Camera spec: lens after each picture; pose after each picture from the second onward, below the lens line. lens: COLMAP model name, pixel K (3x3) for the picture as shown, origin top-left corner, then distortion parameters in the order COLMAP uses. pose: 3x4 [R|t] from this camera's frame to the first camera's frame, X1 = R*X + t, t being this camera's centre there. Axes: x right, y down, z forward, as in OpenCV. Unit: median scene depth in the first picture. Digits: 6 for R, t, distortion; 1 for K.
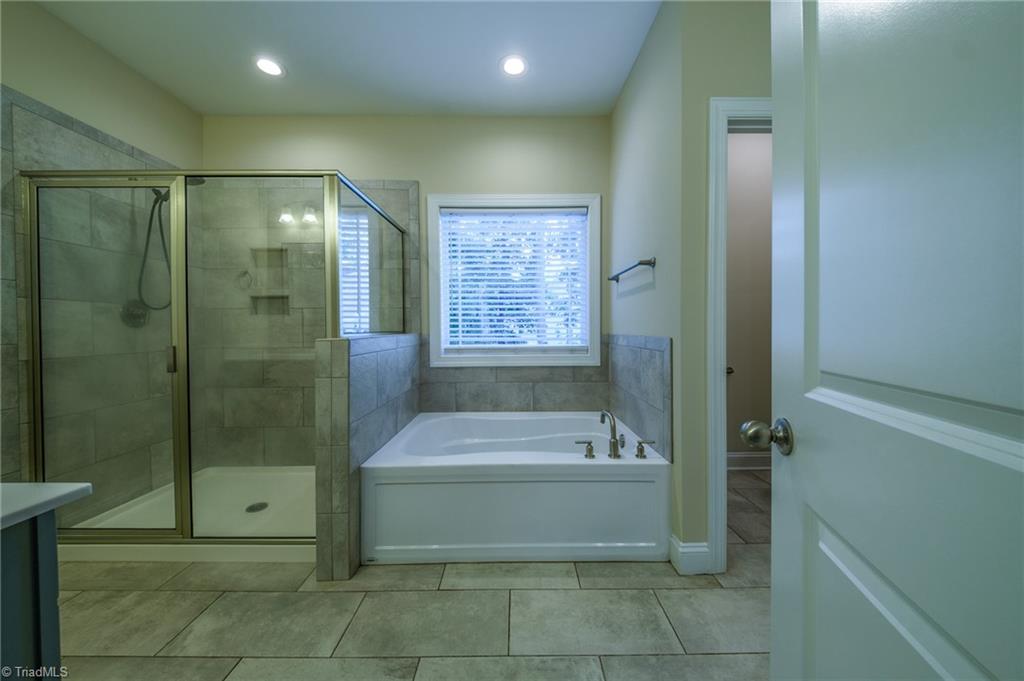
lens RADIAL K [[358.8, 0, 511.2], [0, 358.8, 326.7], [0, 0, 1]] dist [0.007613, -0.000061]
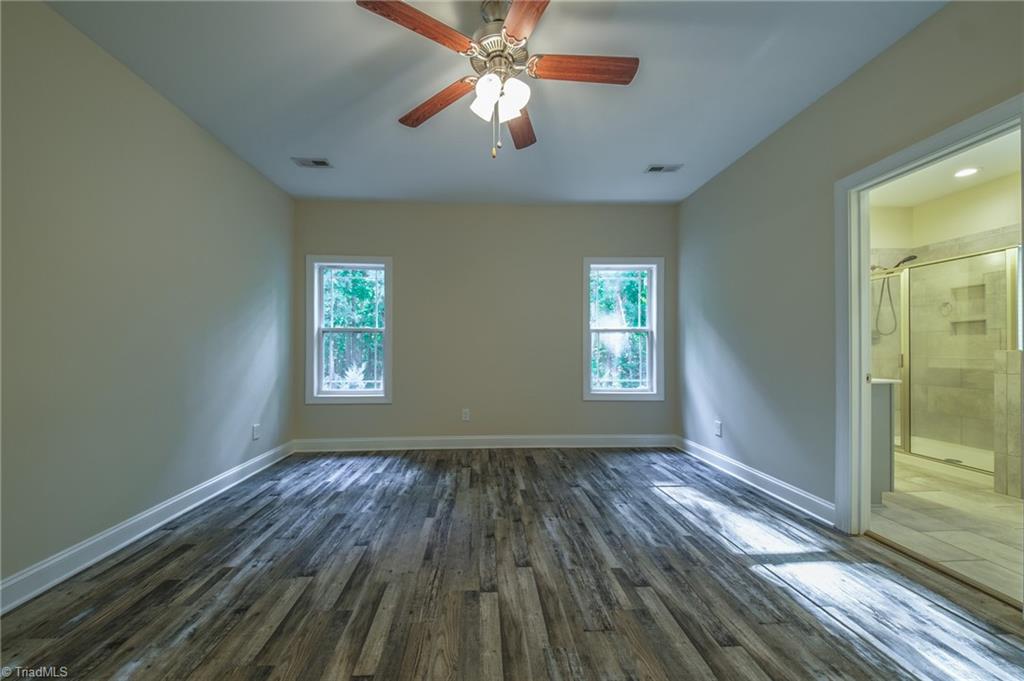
lens RADIAL K [[364.2, 0, 485.7], [0, 364.2, 350.5], [0, 0, 1]] dist [-0.014945, -0.000107]
pose [[0.015774, 0.010342, -0.999822, 0.635734], [0.005177, 0.999932, 0.010425, 0.001162], [0.999862, -0.005340, 0.015719, -0.841303]]
